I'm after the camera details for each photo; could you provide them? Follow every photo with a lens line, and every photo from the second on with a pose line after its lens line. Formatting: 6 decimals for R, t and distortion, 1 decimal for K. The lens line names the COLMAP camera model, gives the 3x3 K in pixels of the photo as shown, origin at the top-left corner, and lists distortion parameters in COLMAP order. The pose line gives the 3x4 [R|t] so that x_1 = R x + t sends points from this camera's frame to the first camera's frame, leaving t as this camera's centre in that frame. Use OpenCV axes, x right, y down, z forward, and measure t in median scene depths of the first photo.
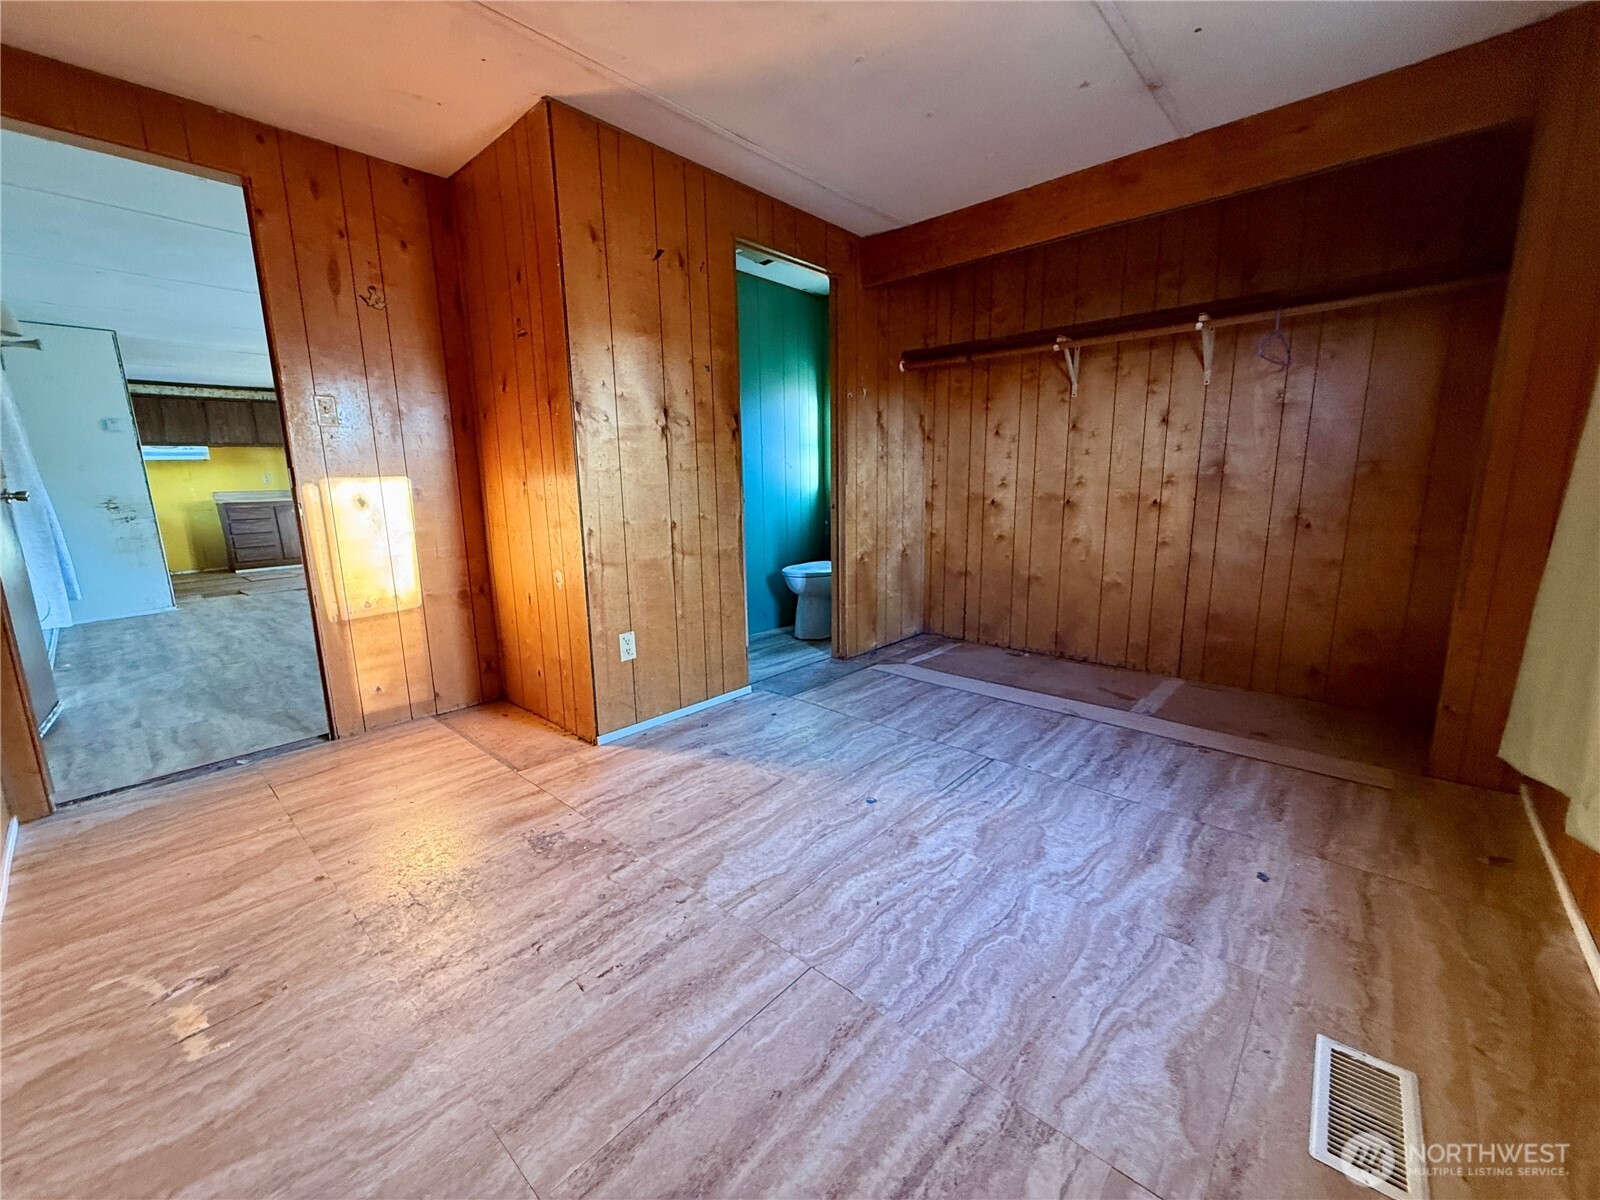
lens RADIAL K [[640.7, 0, 797.6], [0, 640.7, 600.4], [0, 0, 1]] dist [0.000659, 0.000340]
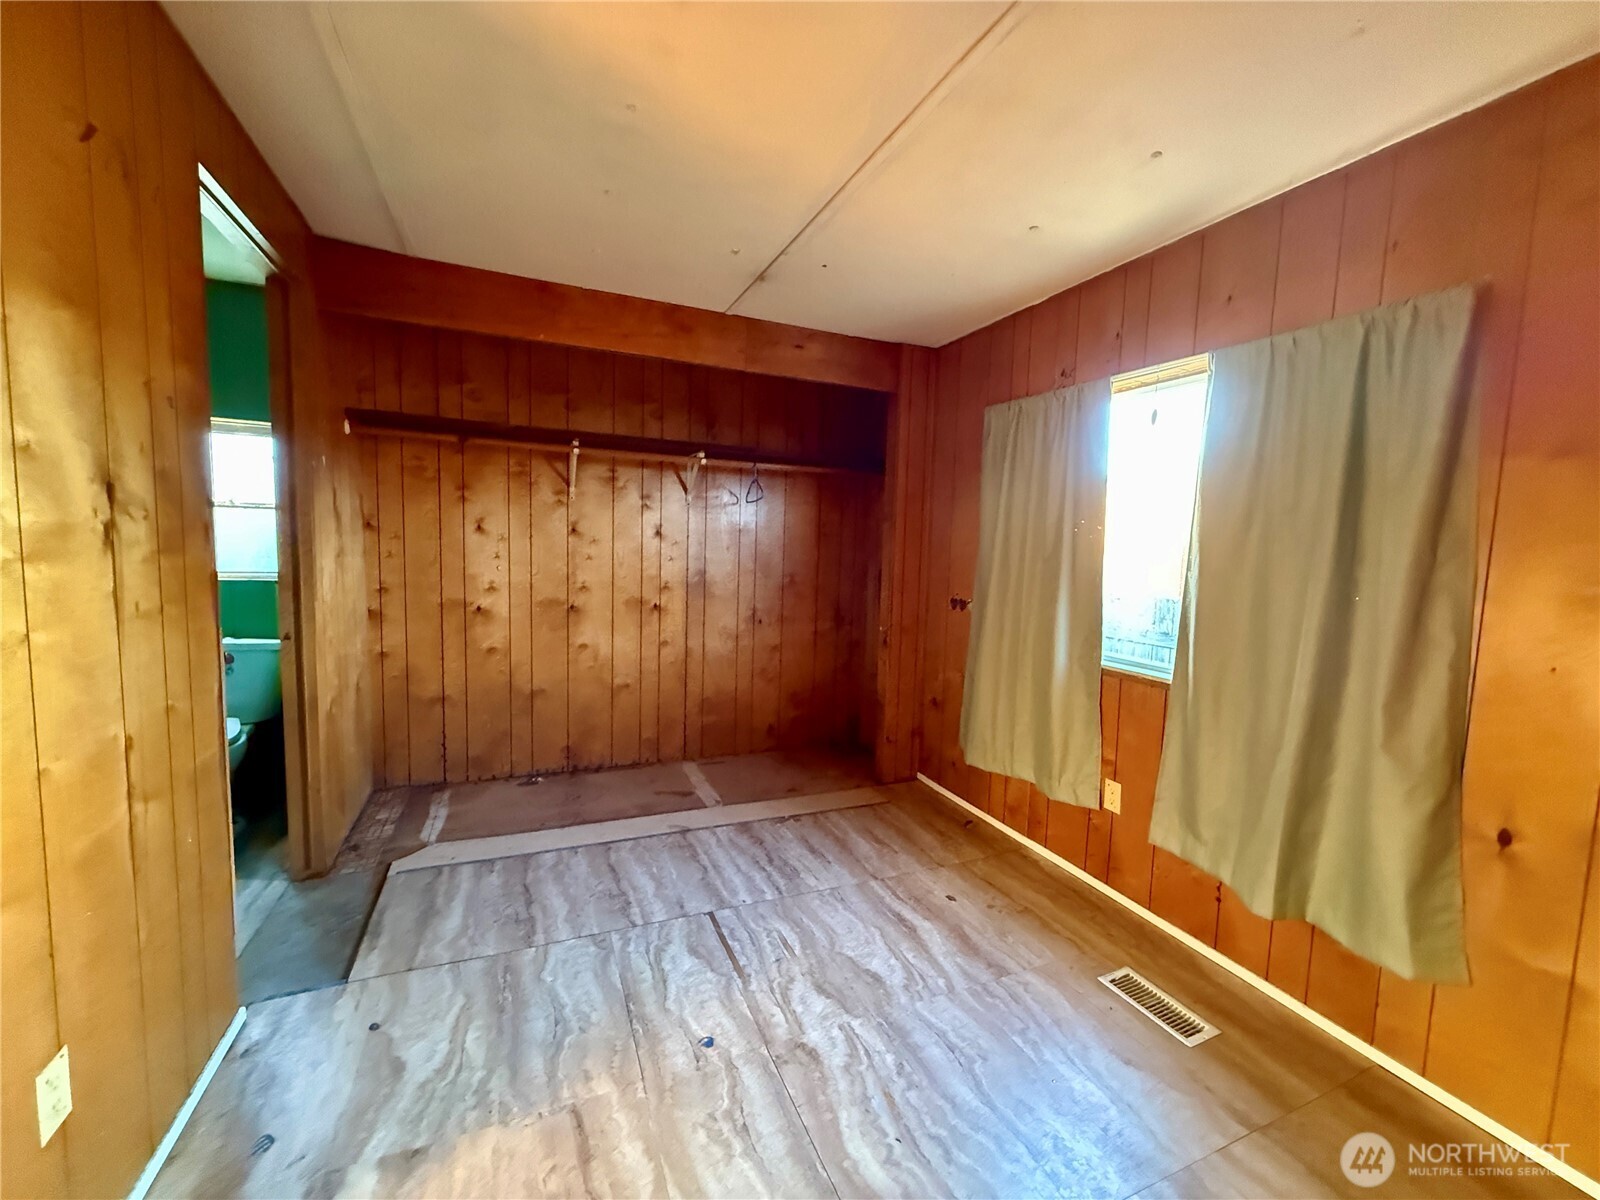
lens RADIAL K [[640.7, 0, 797.6], [0, 640.7, 600.4], [0, 0, 1]] dist [0.000659, 0.000340]
pose [[0.413887, -0.050551, 0.908923, -0.358823], [0.130392, 0.991453, -0.004234, -0.137844], [-0.900941, 0.120269, 0.416942, 0.358042]]
